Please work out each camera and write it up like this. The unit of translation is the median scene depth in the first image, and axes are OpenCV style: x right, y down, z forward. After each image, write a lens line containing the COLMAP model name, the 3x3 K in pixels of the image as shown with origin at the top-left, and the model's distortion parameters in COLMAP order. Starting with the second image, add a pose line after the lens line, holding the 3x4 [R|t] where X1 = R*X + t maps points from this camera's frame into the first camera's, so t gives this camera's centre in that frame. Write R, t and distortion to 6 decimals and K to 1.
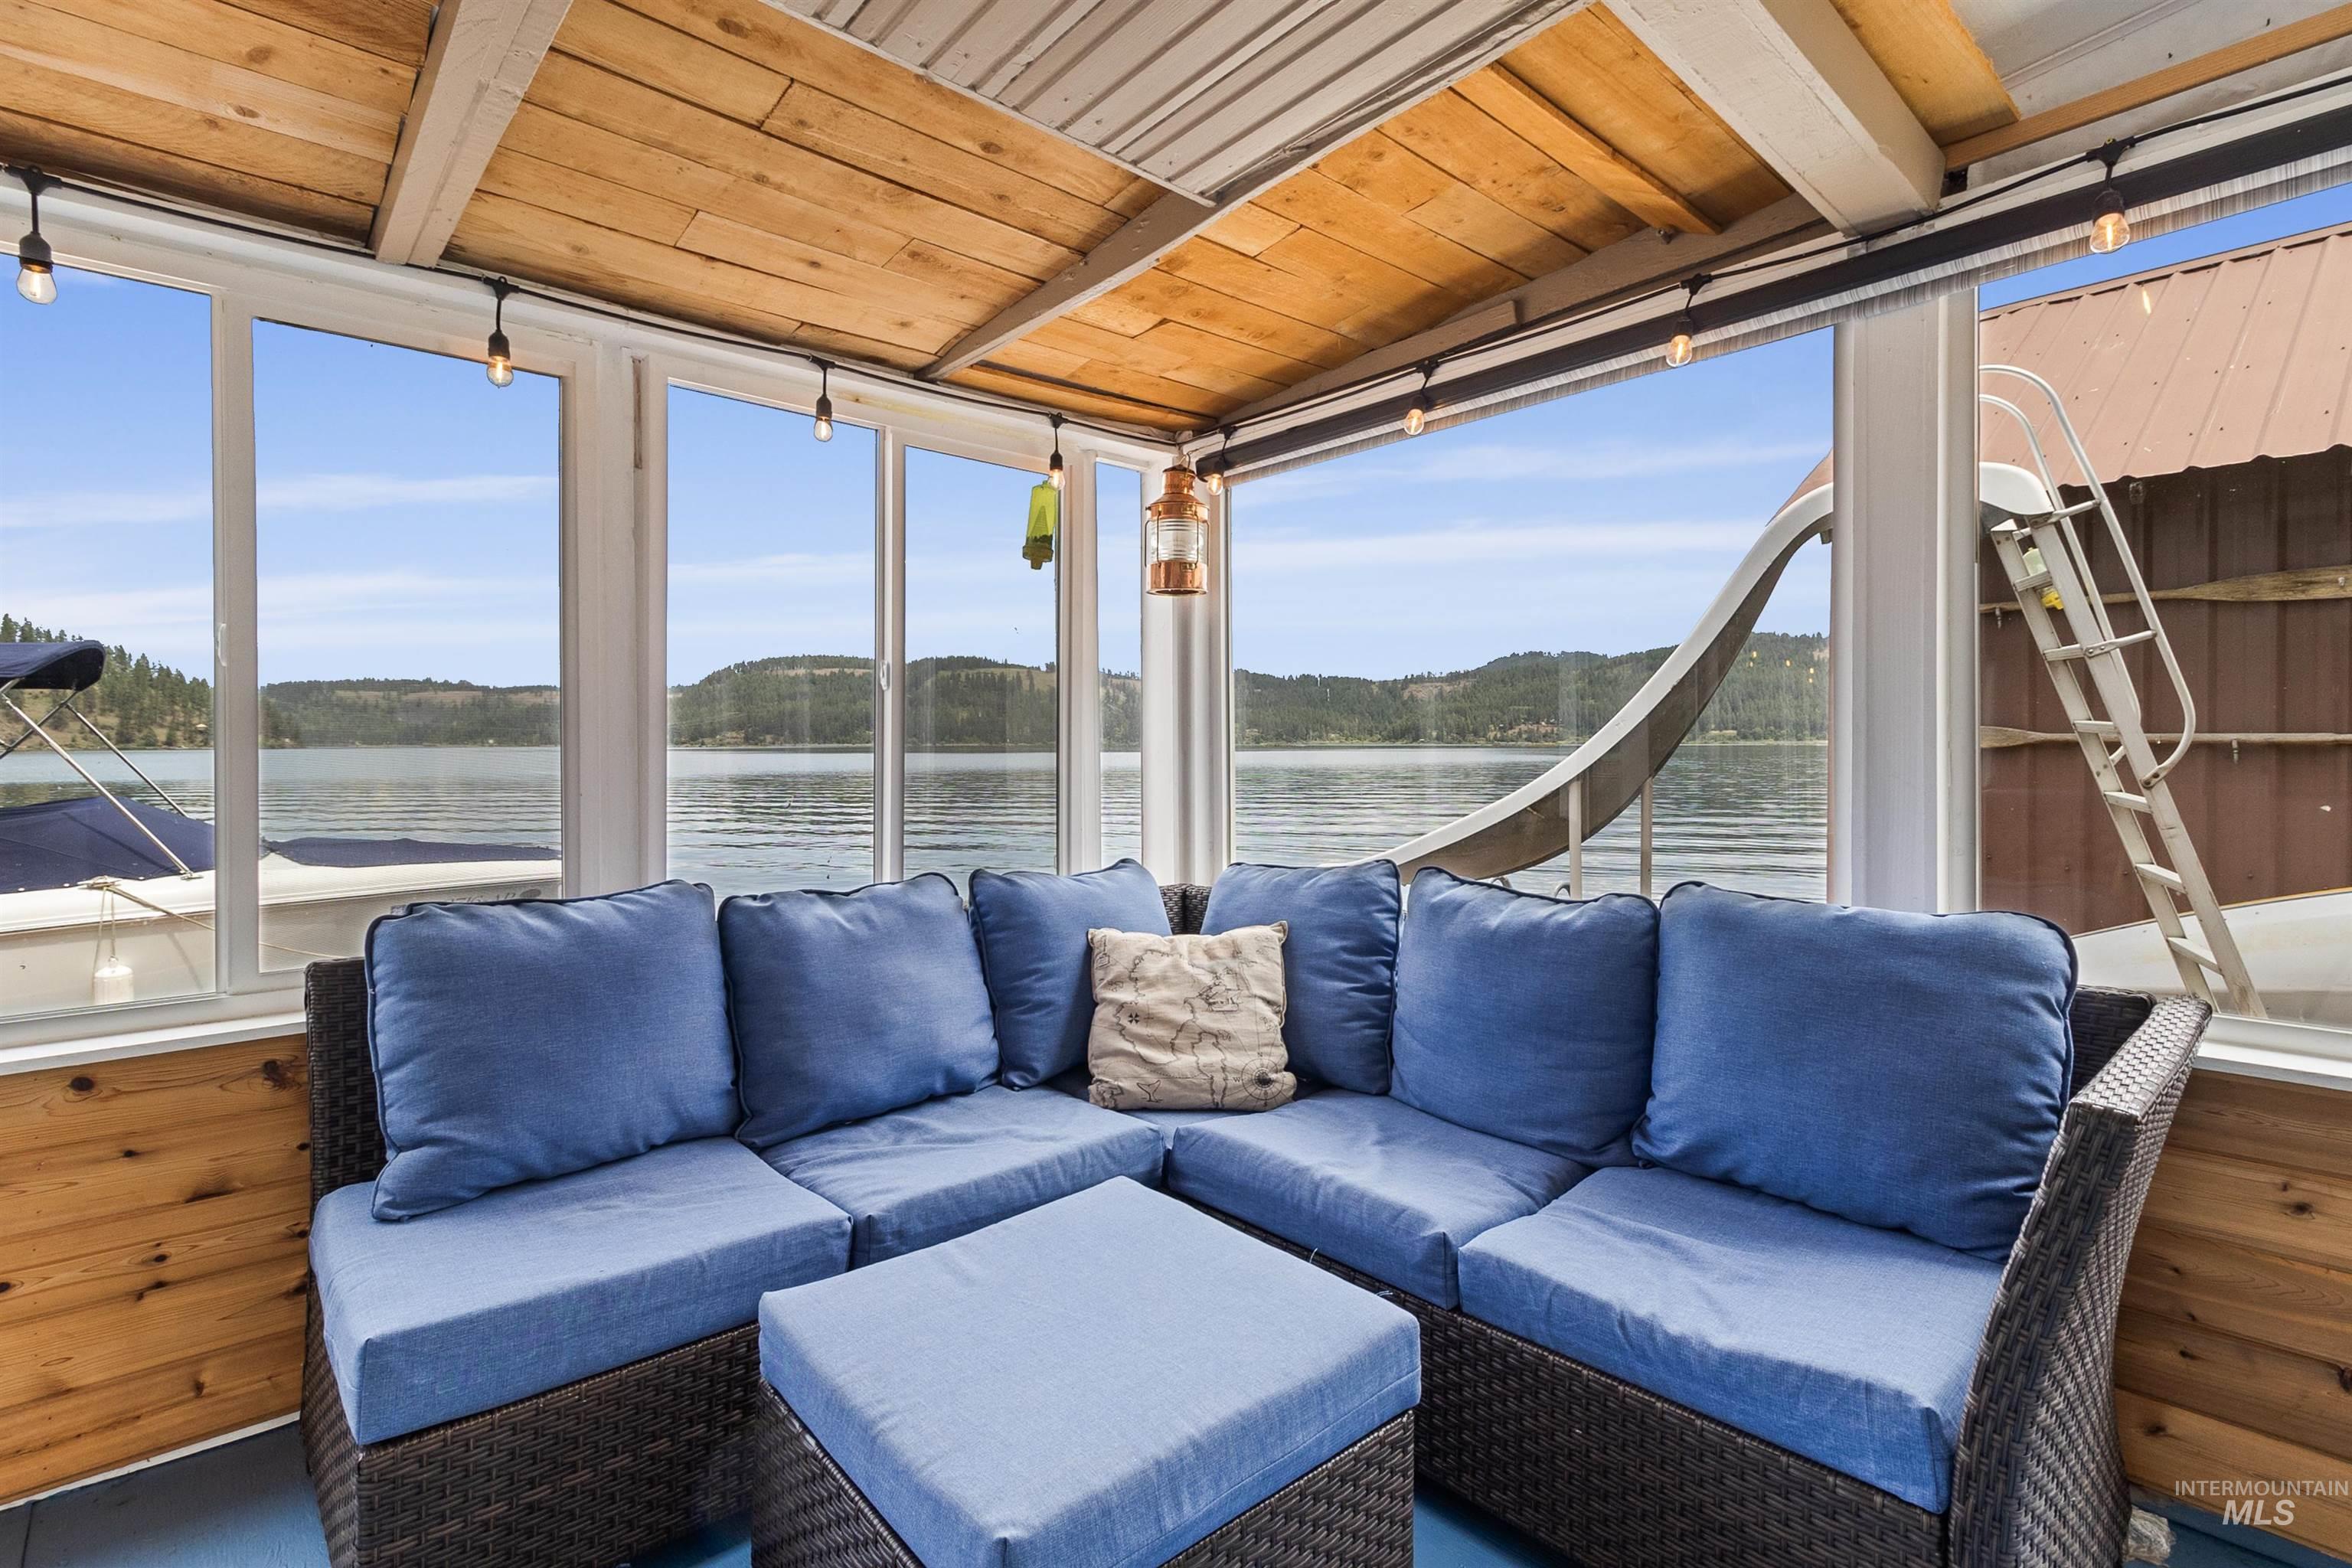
lens RADIAL K [[1082.3, 0, 1175.0], [0, 1082.3, 731.0], [0, 0, 1]] dist [-0.001812, -0.000082]
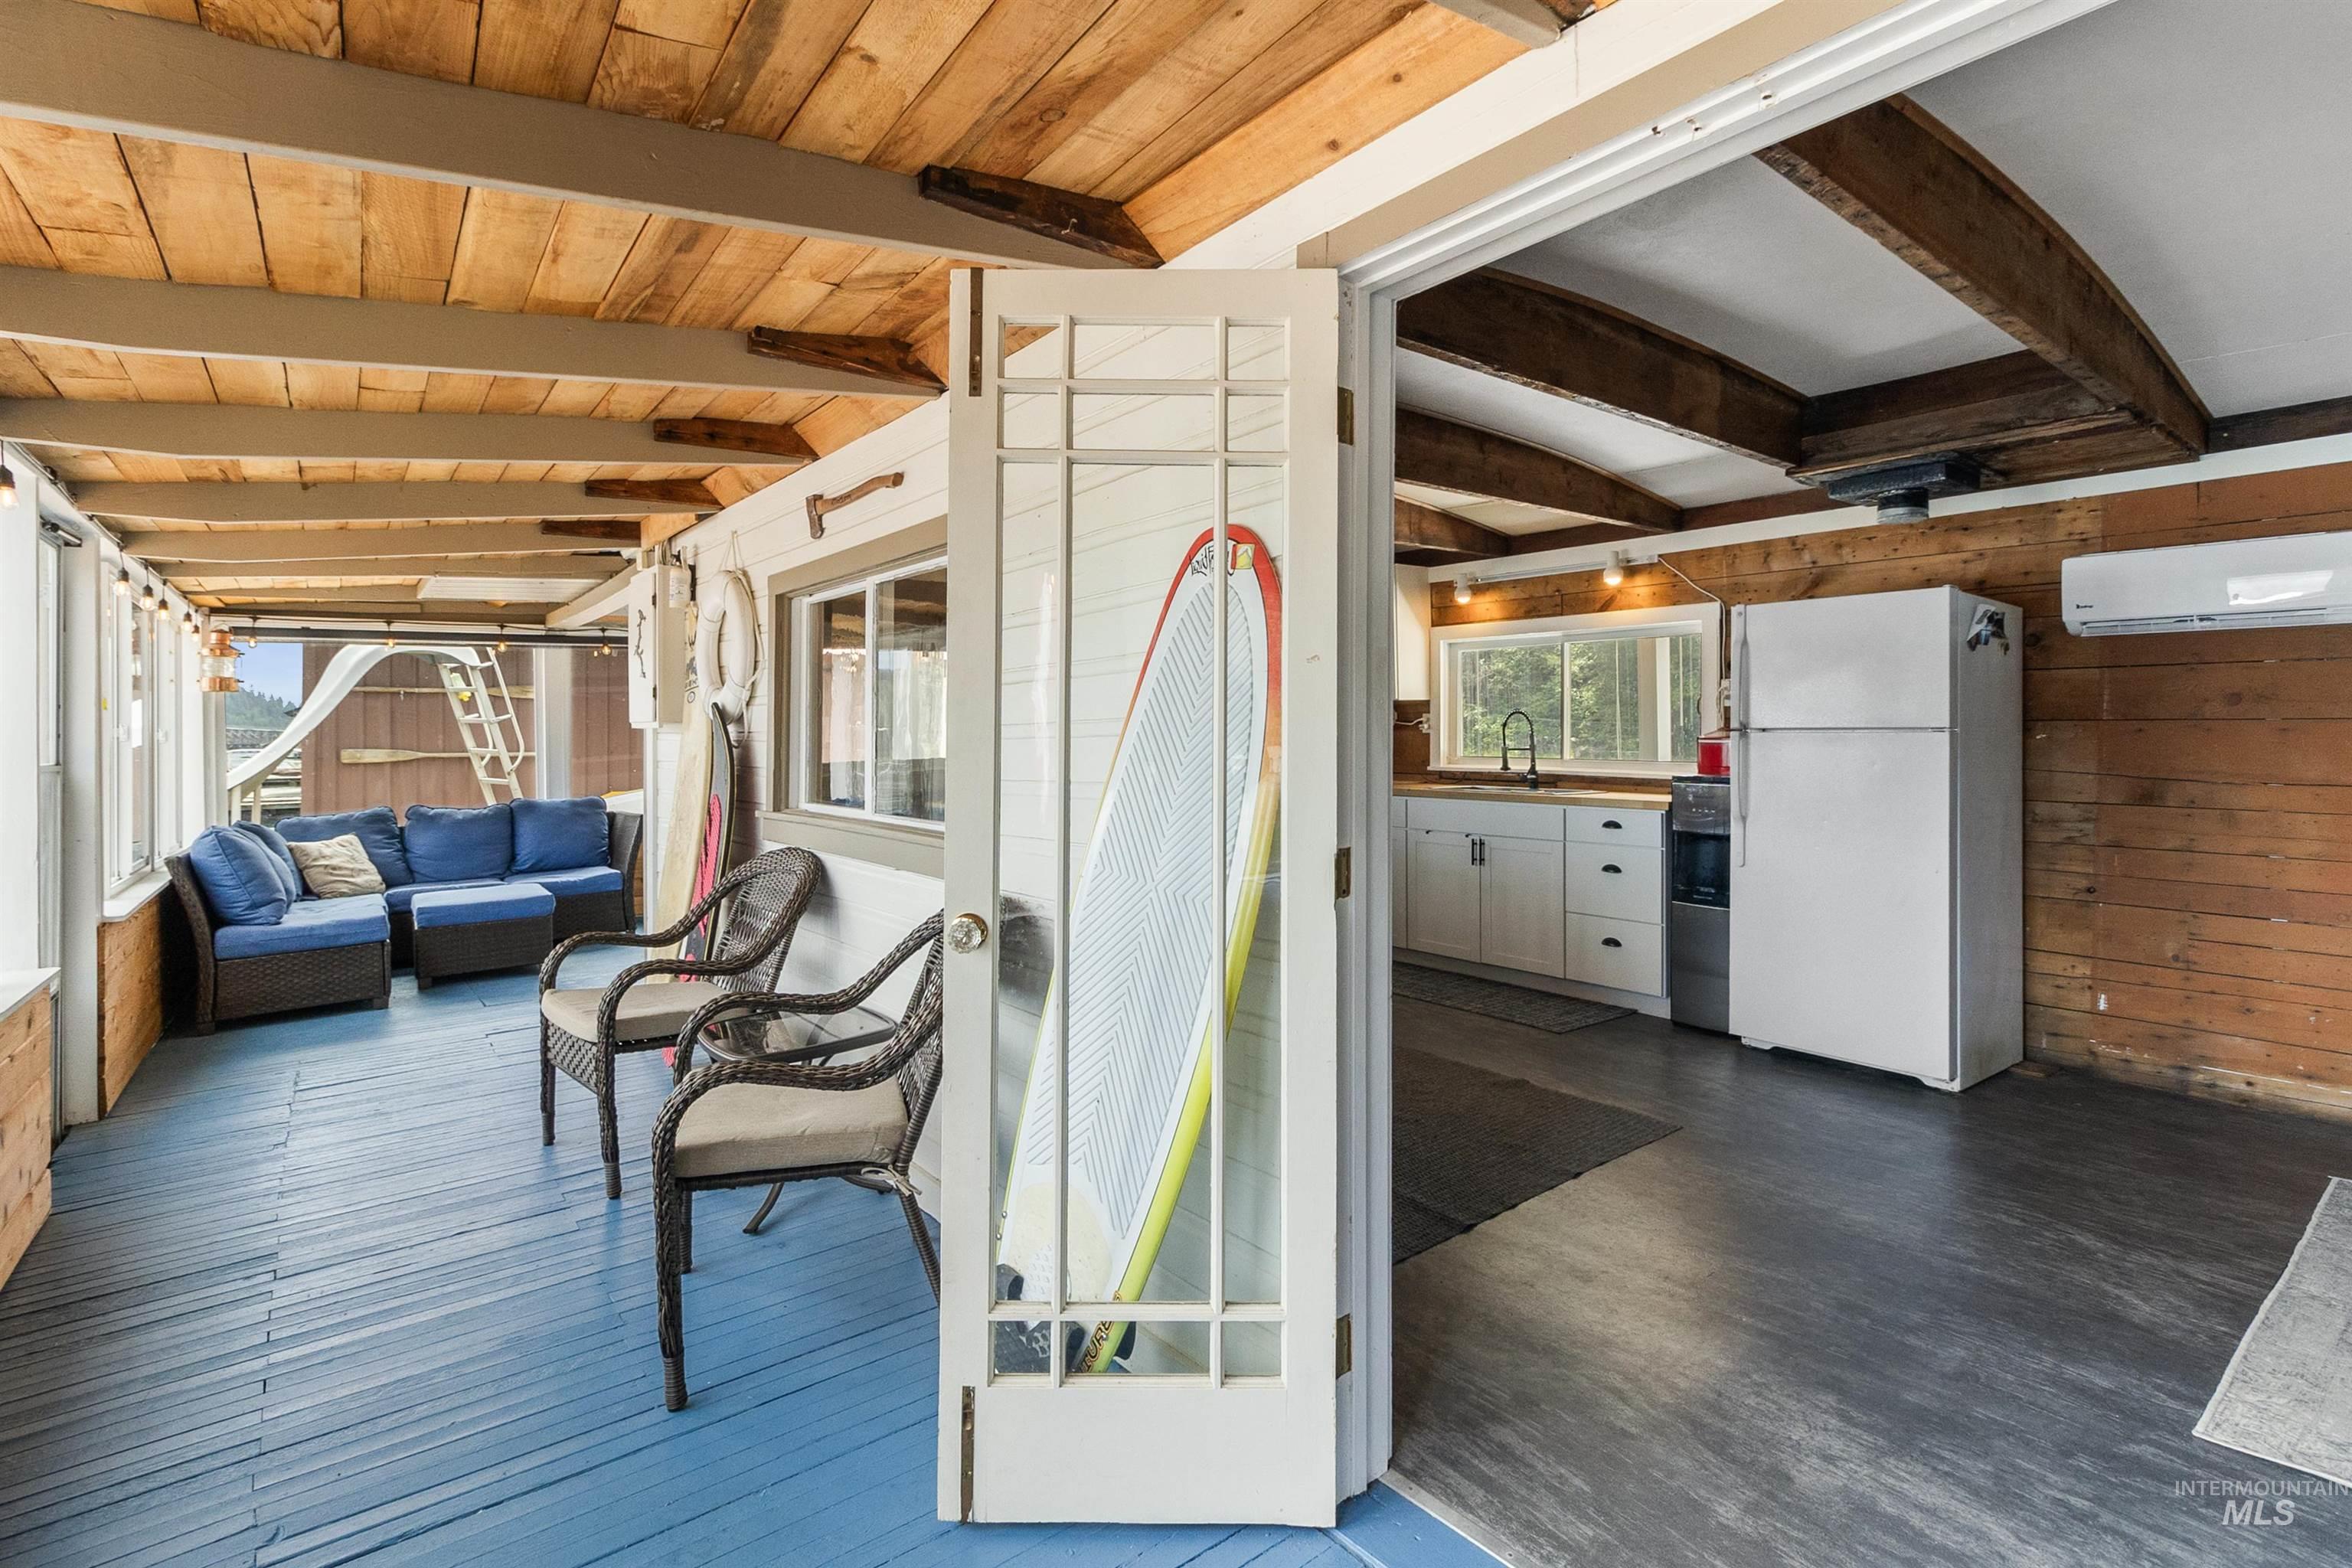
lens RADIAL K [[1082.3, 0, 1175.0], [0, 1082.3, 731.0], [0, 0, 1]] dist [-0.001812, -0.000082]
pose [[0.091216, 0.005359, 0.995817, -1.852749], [0.001283, 0.999984, -0.005499, -0.042508], [-0.995830, 0.001779, 0.091207, -0.958960]]
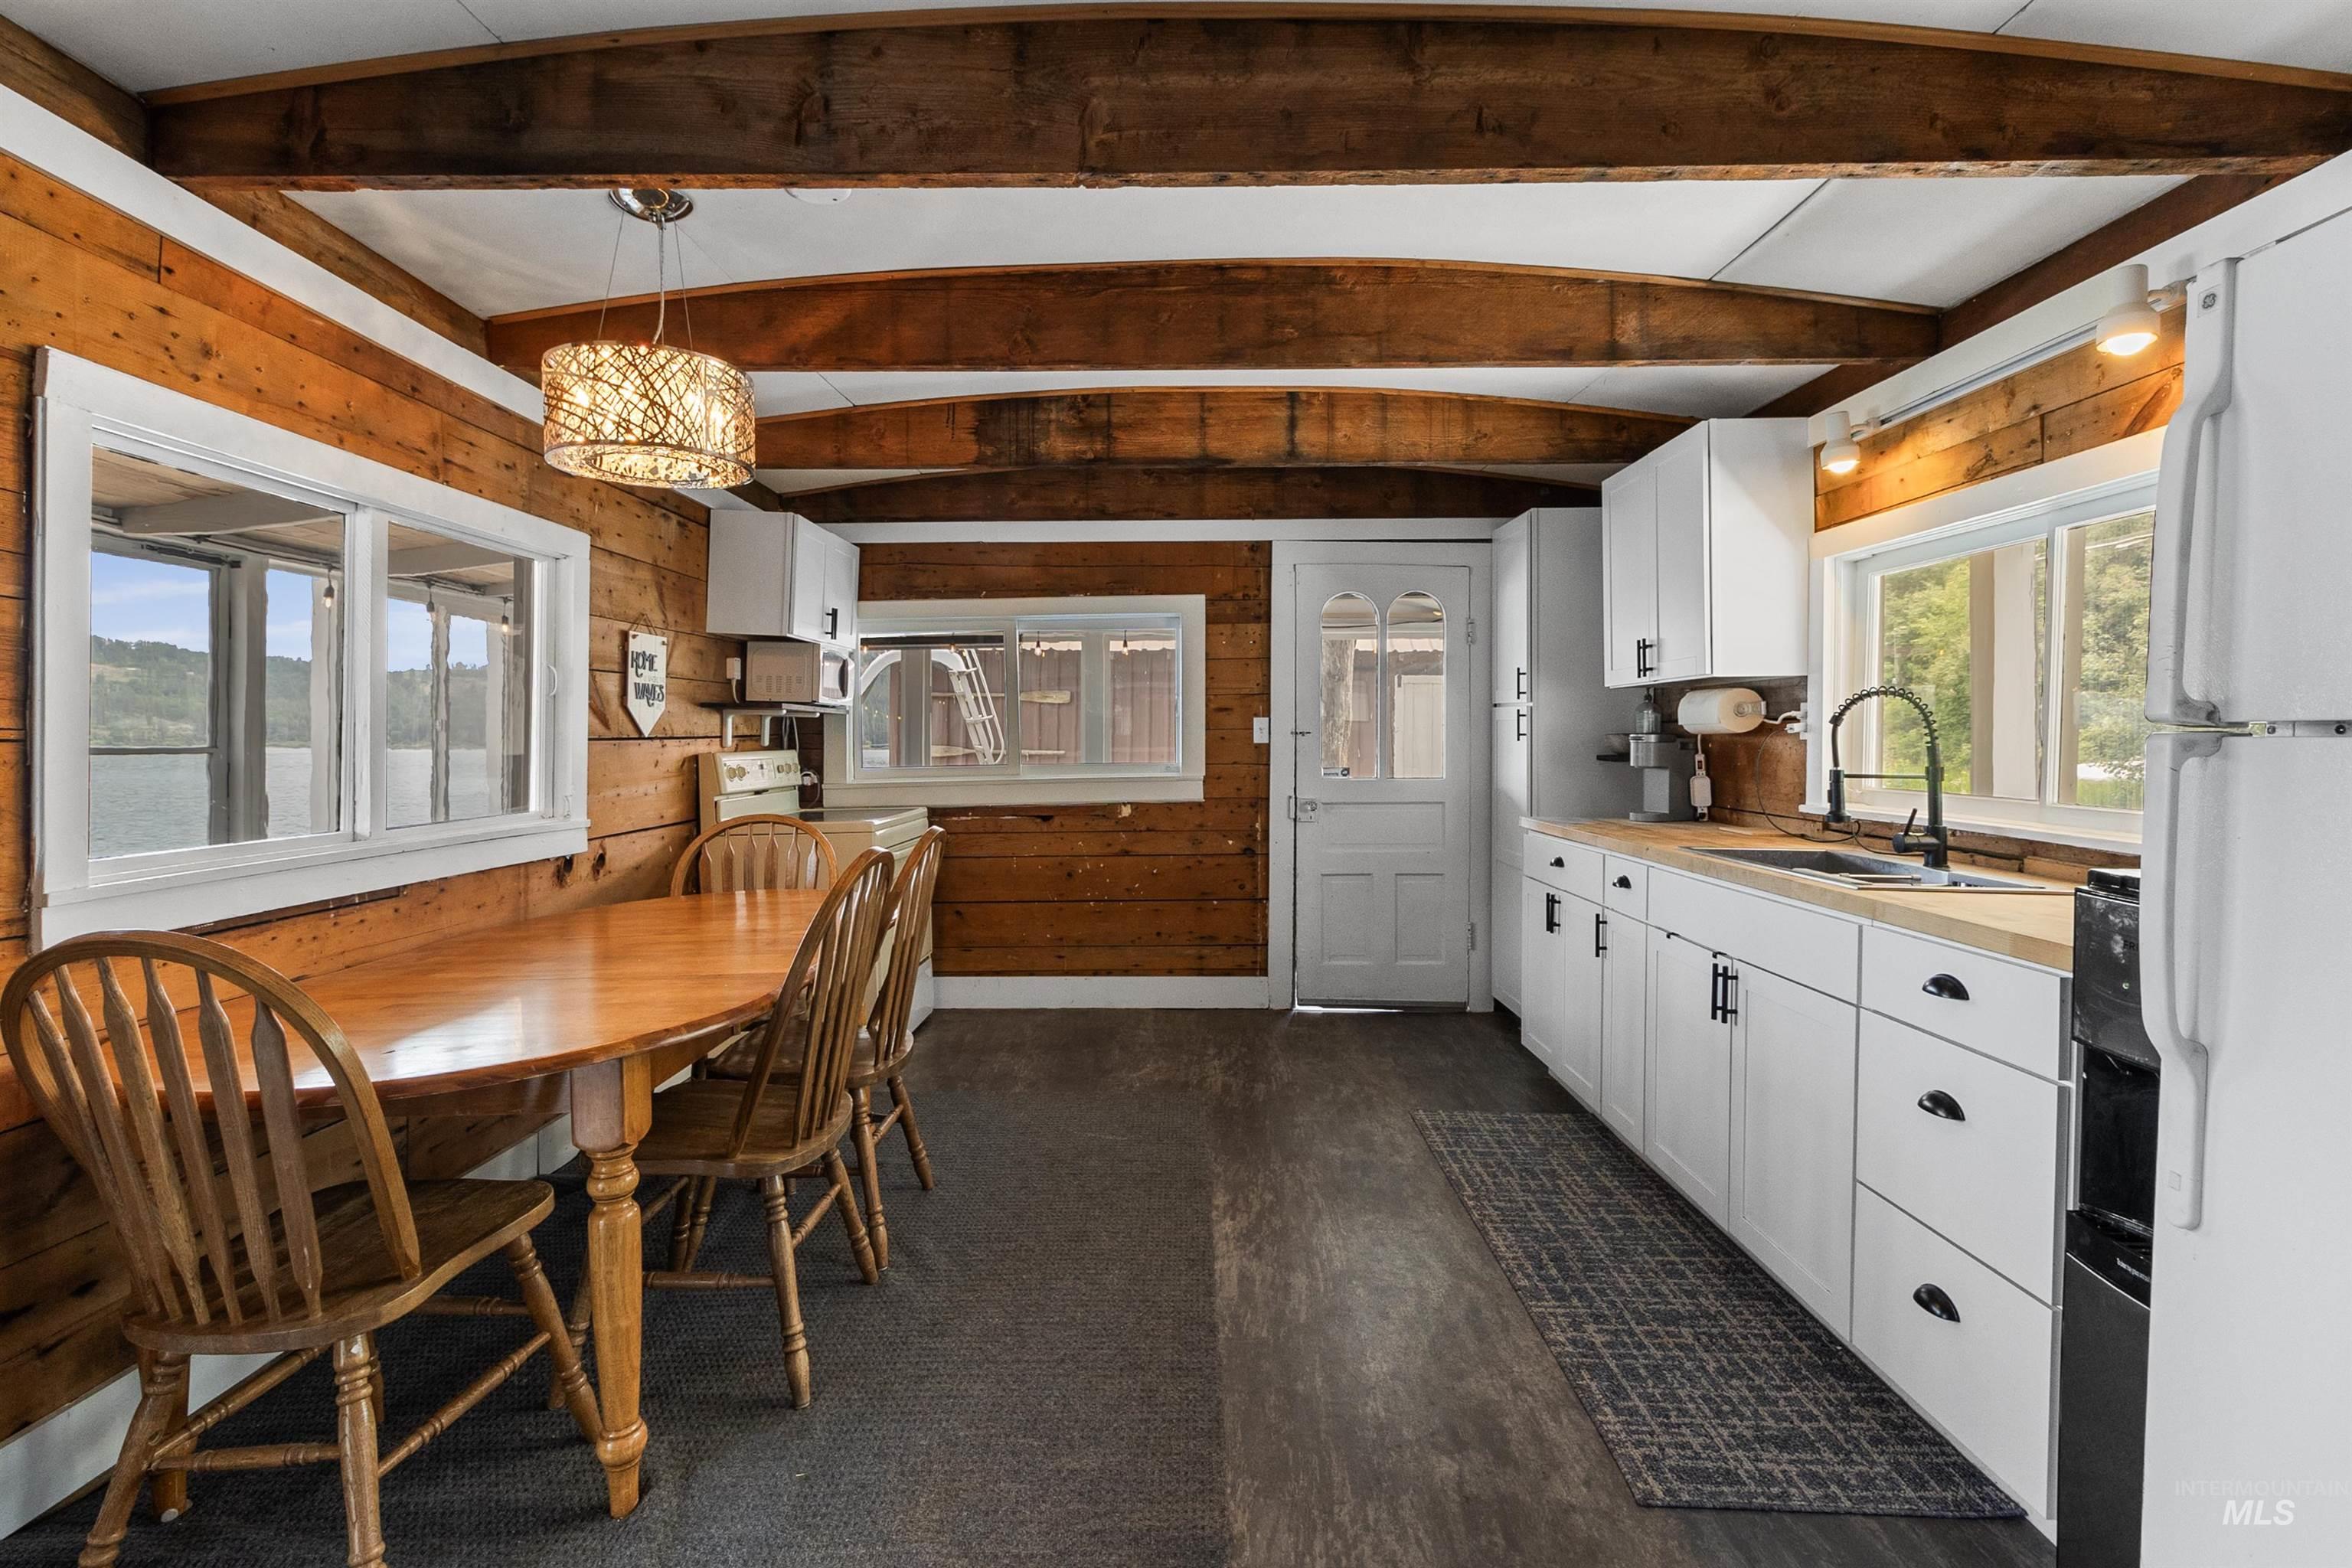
lens RADIAL K [[1084.5, 0, 1163.5], [0, 1084.5, 745.2], [0, 0, 1]] dist [0.002844, 0.000372]
pose [[0.695729, 0.004308, 0.718292, -0.979563], [-0.012147, 0.999910, 0.005769, -0.042155], [-0.718202, -0.012739, 0.695718, -1.526976]]
